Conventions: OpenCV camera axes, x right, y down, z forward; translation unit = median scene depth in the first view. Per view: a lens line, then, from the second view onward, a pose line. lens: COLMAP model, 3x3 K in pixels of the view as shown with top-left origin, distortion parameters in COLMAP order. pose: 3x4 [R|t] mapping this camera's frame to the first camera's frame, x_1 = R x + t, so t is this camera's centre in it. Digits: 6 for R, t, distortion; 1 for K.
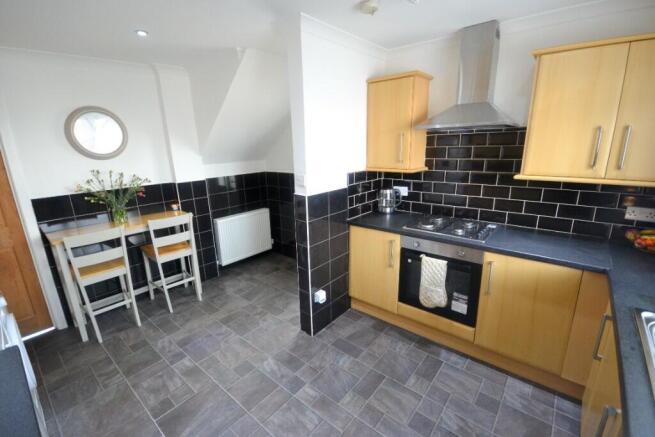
lens RADIAL K [[288.8, 0, 327.5], [0, 288.8, 218.5], [0, 0, 1]] dist [0.001963, 0.000165]
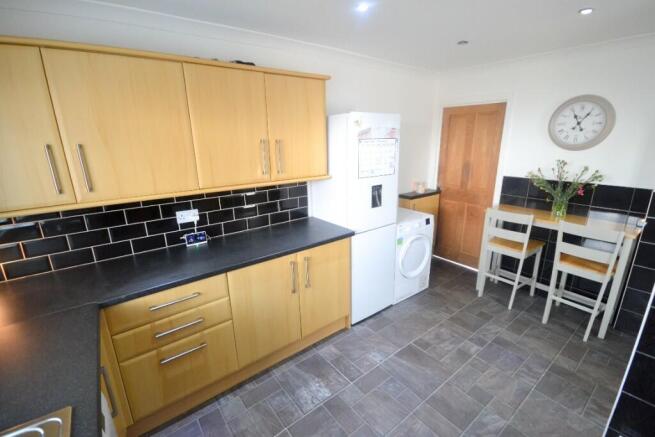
lens RADIAL K [[292.0, 0, 324.3], [0, 292.0, 217.8], [0, 0, 1]] dist [-0.011519, 0.000035]
pose [[-0.221657, 0.283474, -0.933012, 0.477606], [-0.232299, 0.913916, 0.332860, -0.156927], [0.947051, 0.290518, -0.136725, 0.498093]]
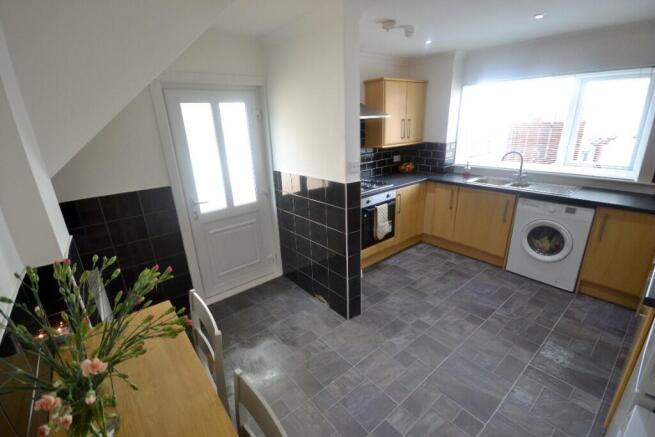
lens RADIAL K [[289.9, 0, 327.5], [0, 289.9, 218.5], [0, 0, 1]] dist [0.023755, -0.000042]
pose [[0.193871, -0.299919, 0.934057, -1.100422], [0.285098, 0.928254, 0.238881, -0.234884], [-0.938687, 0.219985, 0.265467, 0.853698]]
